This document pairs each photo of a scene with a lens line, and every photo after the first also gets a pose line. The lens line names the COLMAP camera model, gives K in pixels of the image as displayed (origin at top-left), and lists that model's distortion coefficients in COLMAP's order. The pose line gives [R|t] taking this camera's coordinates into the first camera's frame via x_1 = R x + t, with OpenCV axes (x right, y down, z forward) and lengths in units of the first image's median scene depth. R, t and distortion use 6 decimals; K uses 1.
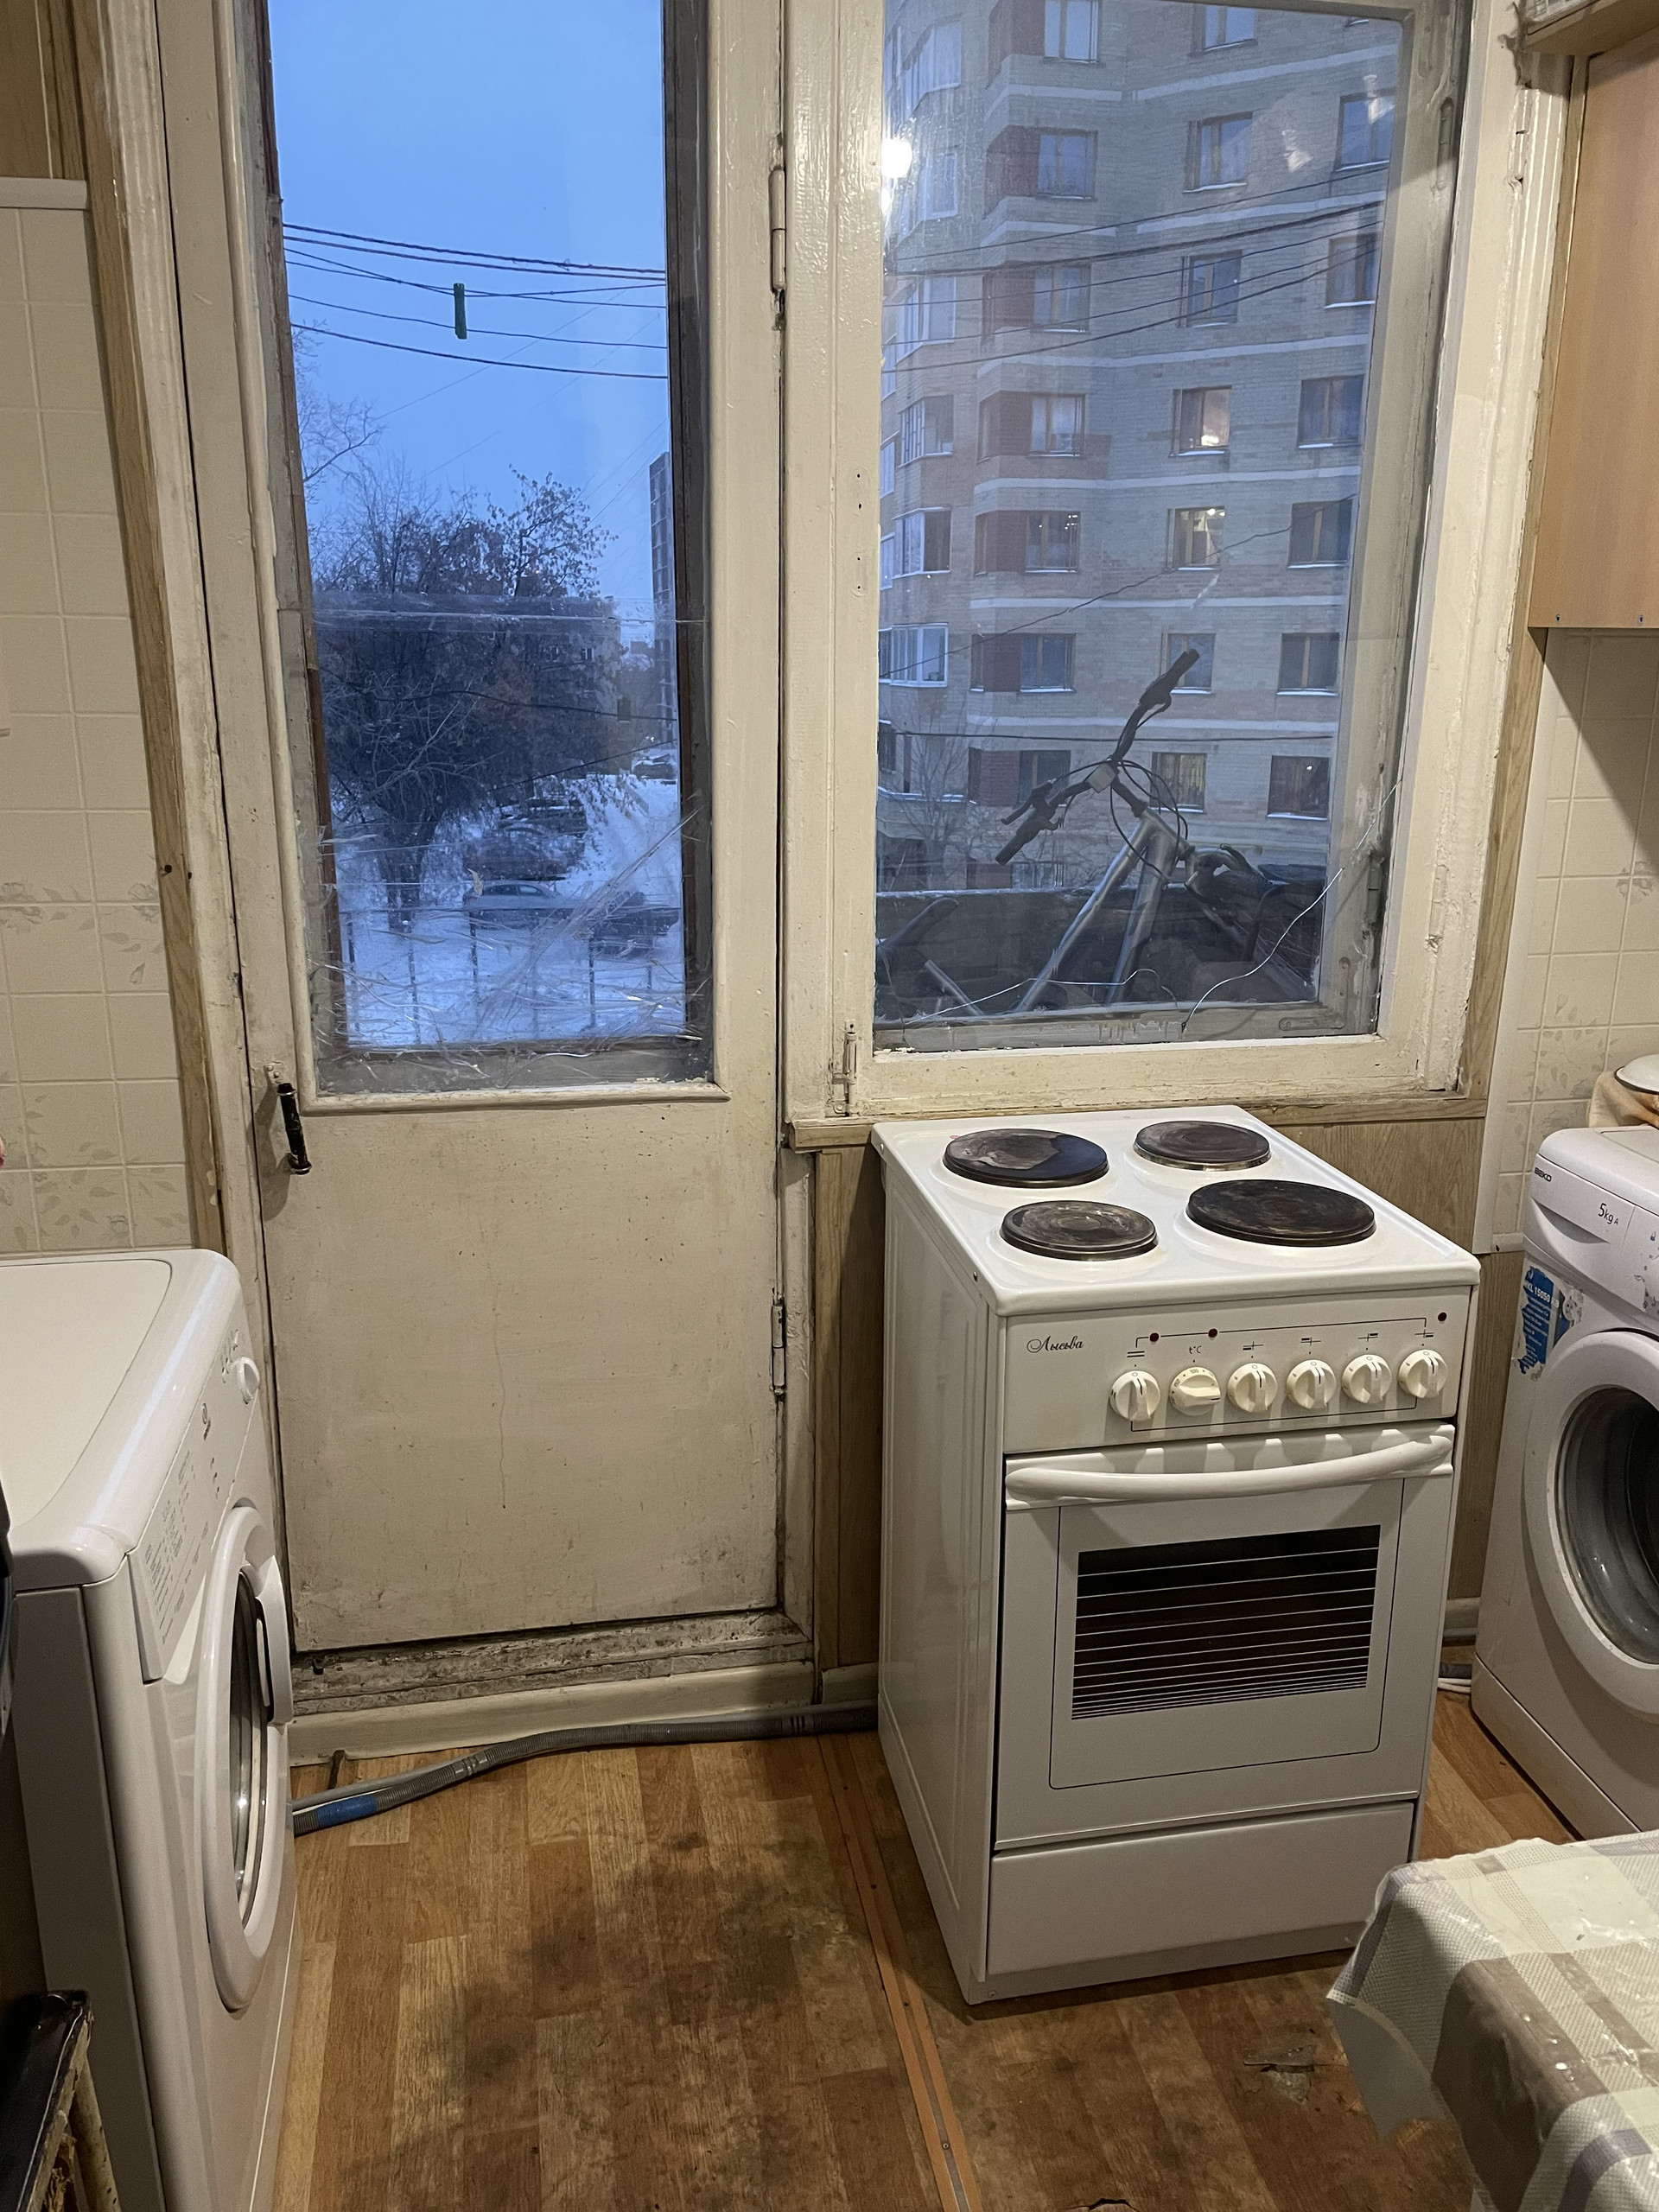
lens RADIAL K [[1674.7, 0, 839.0], [0, 1674.7, 1111.4], [0, 0, 1]] dist [0.059104, -0.070471]
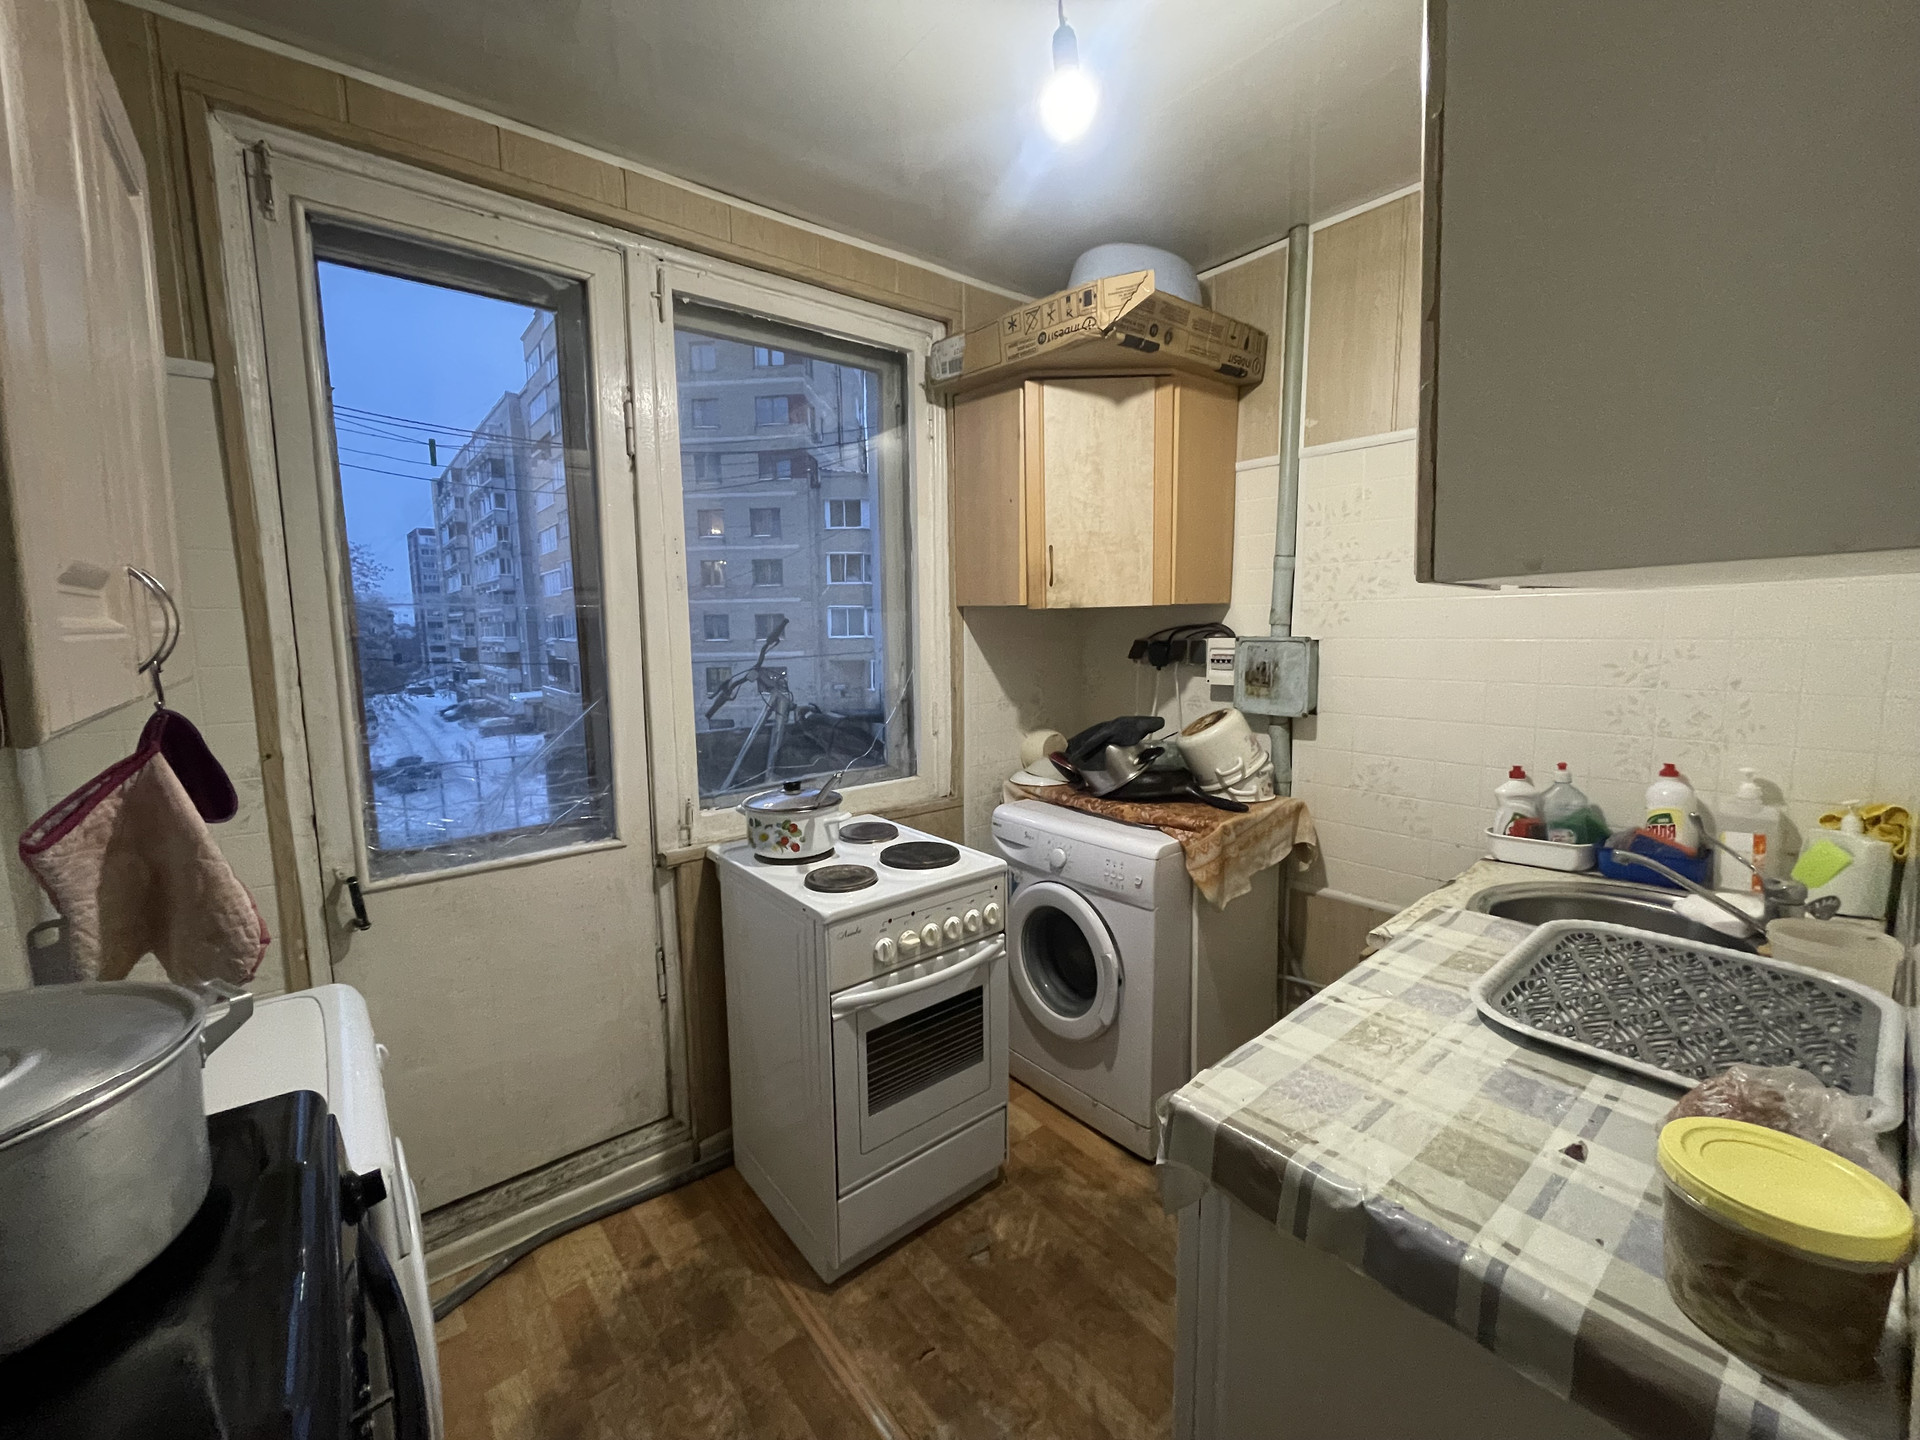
lens RADIAL K [[774.9, 0, 953.1], [0, 774.9, 709.7], [0, 0, 1]] dist [-0.007831, 0.001070]
pose [[0.880218, -0.074043, 0.468758, -0.149098], [0.144746, 0.982575, -0.116595, -0.003906], [-0.451956, 0.170480, 0.875598, 0.030907]]
